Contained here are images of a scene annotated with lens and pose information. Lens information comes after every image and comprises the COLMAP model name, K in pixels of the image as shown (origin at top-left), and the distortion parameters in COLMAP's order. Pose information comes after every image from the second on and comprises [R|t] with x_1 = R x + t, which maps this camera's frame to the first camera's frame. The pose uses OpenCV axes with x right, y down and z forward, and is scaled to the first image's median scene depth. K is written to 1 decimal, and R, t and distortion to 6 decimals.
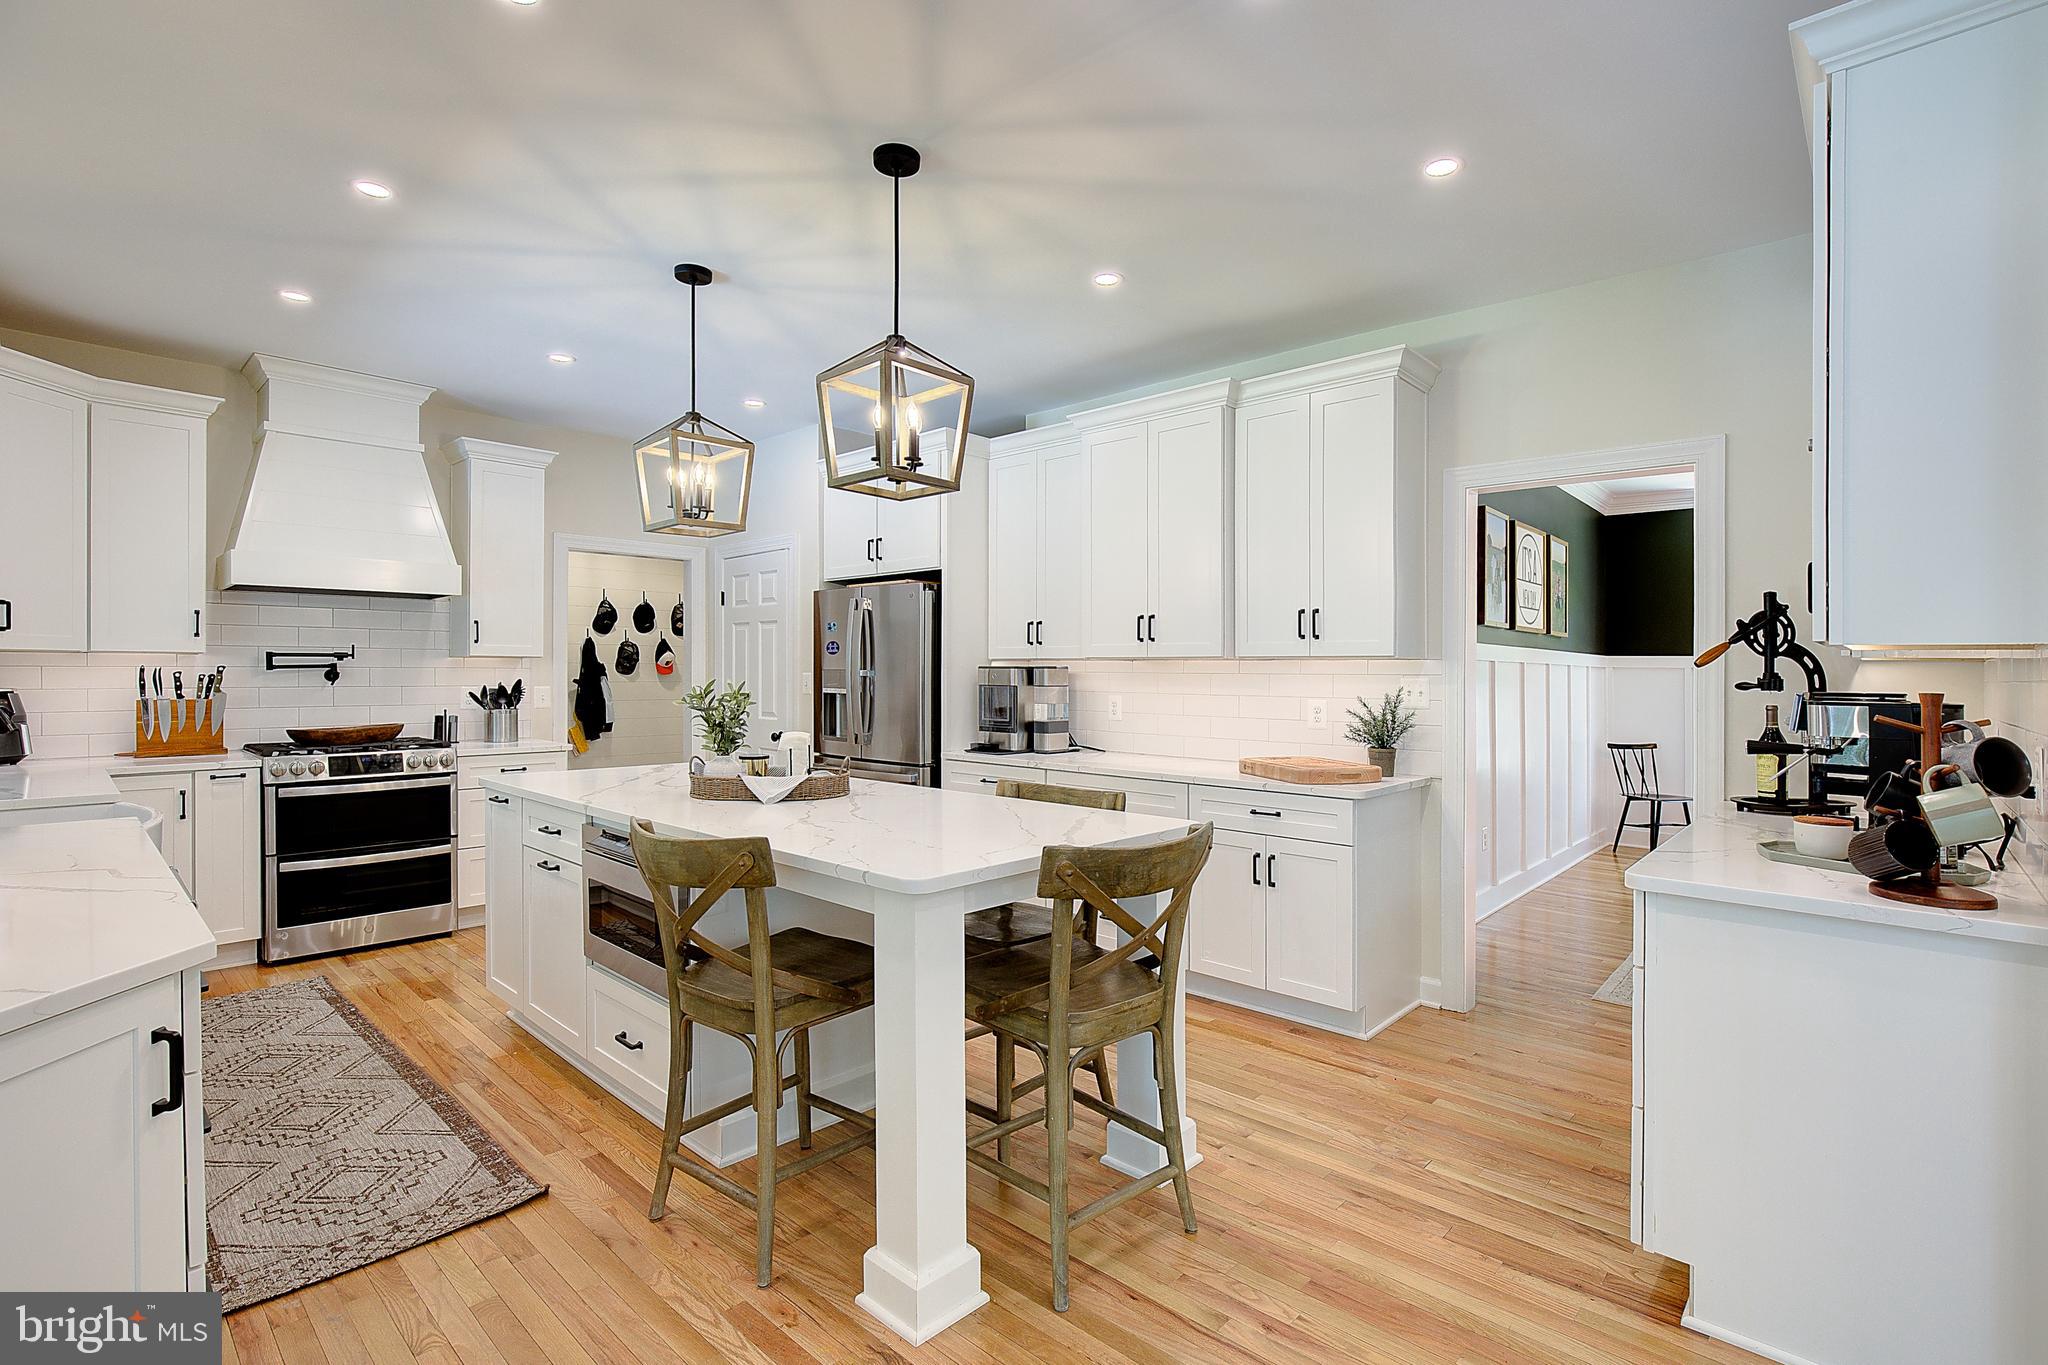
lens RADIAL K [[951.8, 0, 1027.4], [0, 951.8, 682.2], [0, 0, 1]] dist [-0.000212, -0.000523]
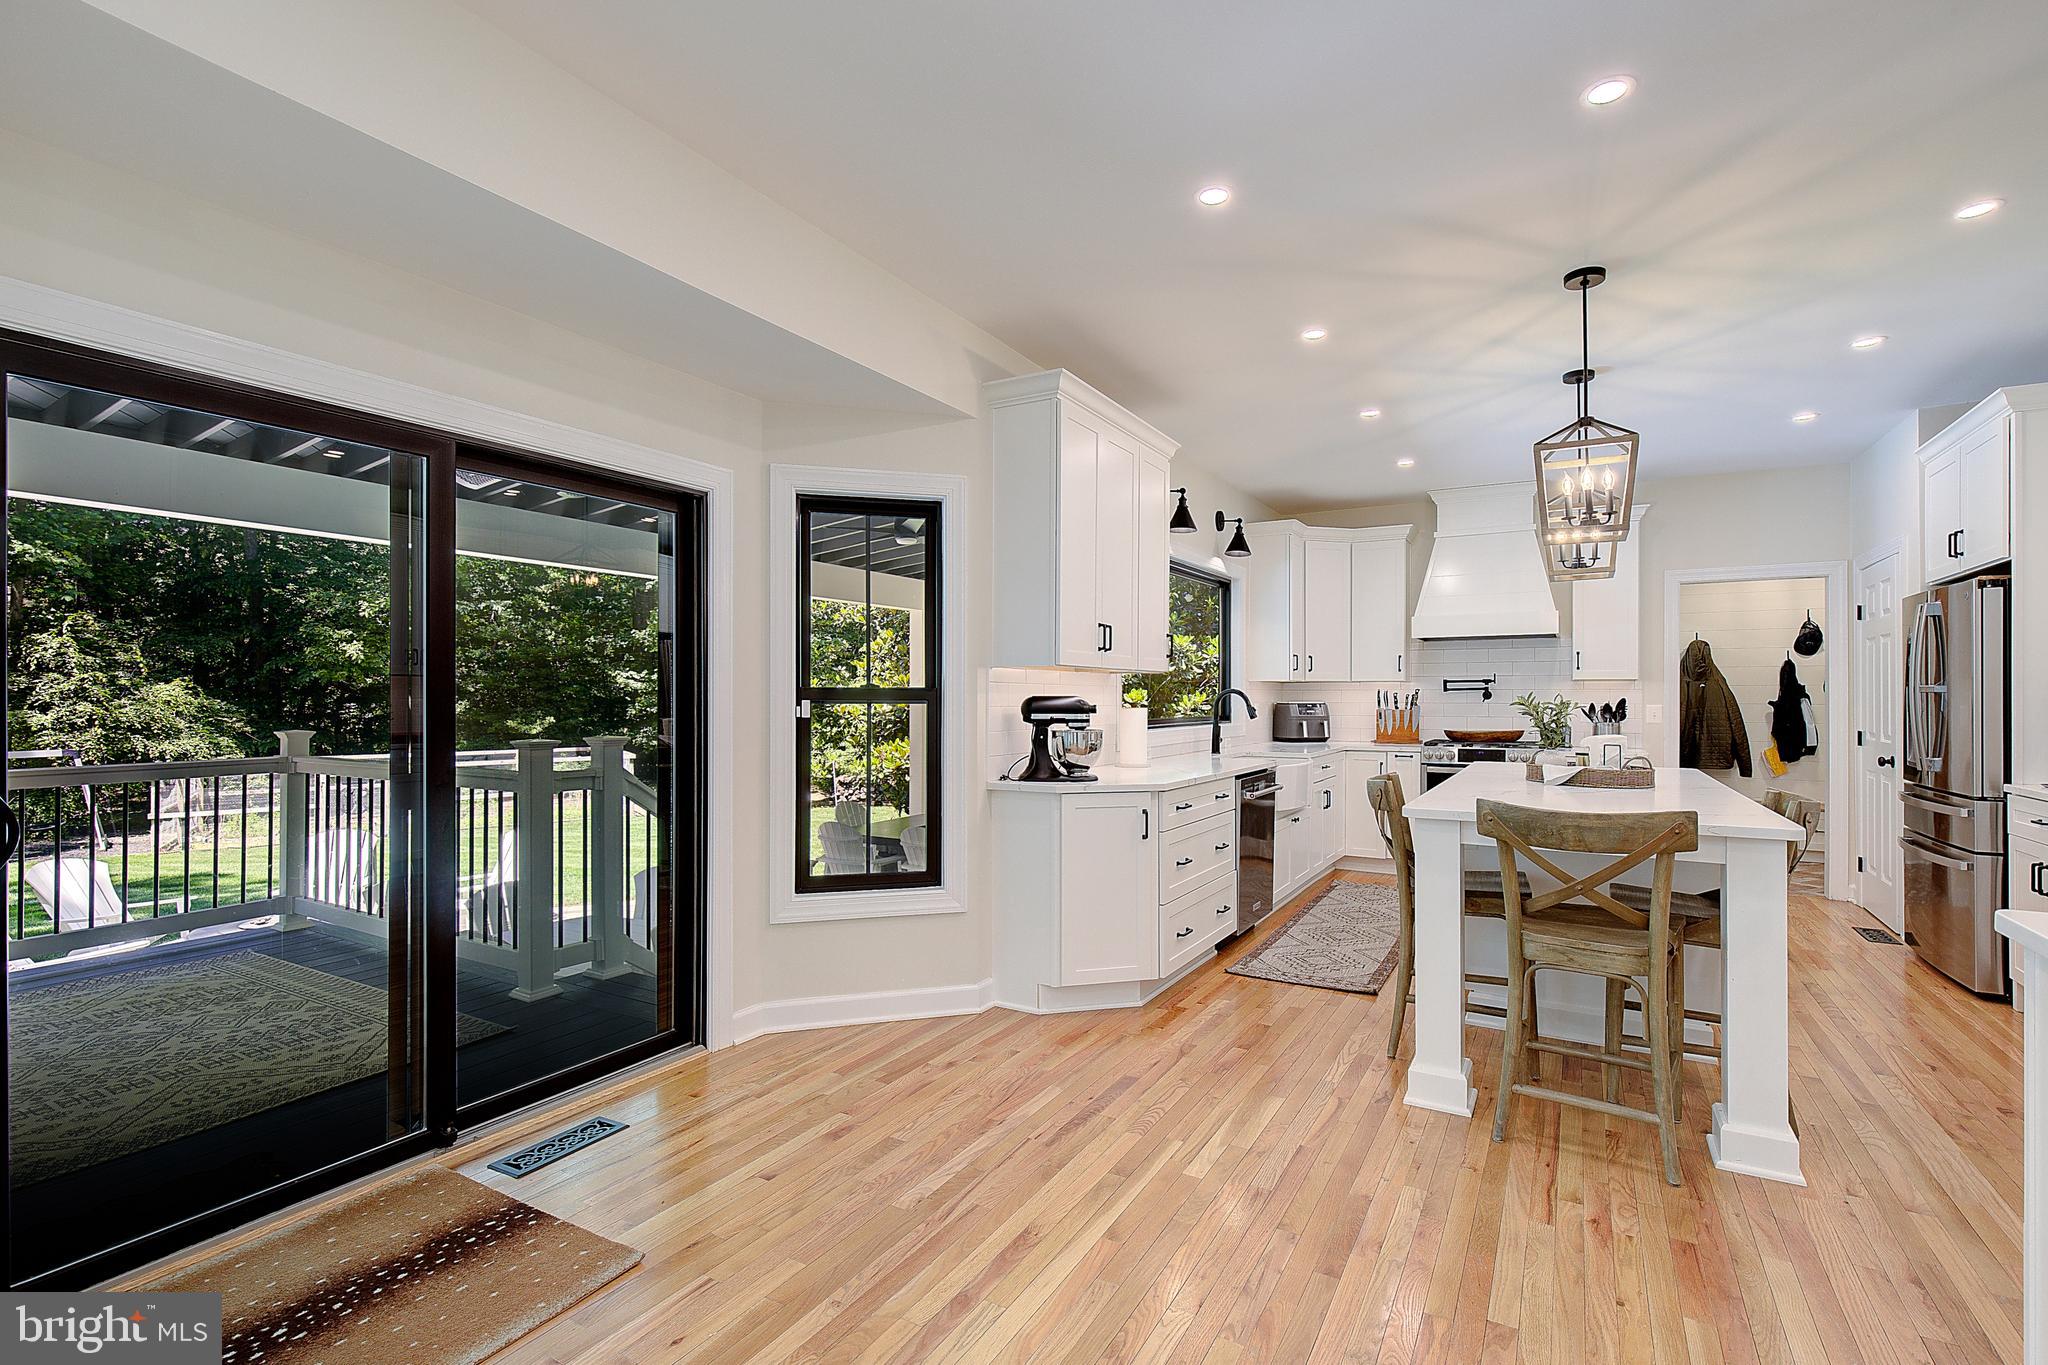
lens RADIAL K [[951.8, 0, 1033.3], [0, 951.8, 691.1], [0, 0, 1]] dist [-0.000212, -0.000523]
pose [[0.220473, -0.009799, -0.975344, 0.583199], [-0.010953, 0.999862, -0.012521, 0.013449], [0.975332, 0.013443, 0.220335, 0.012451]]
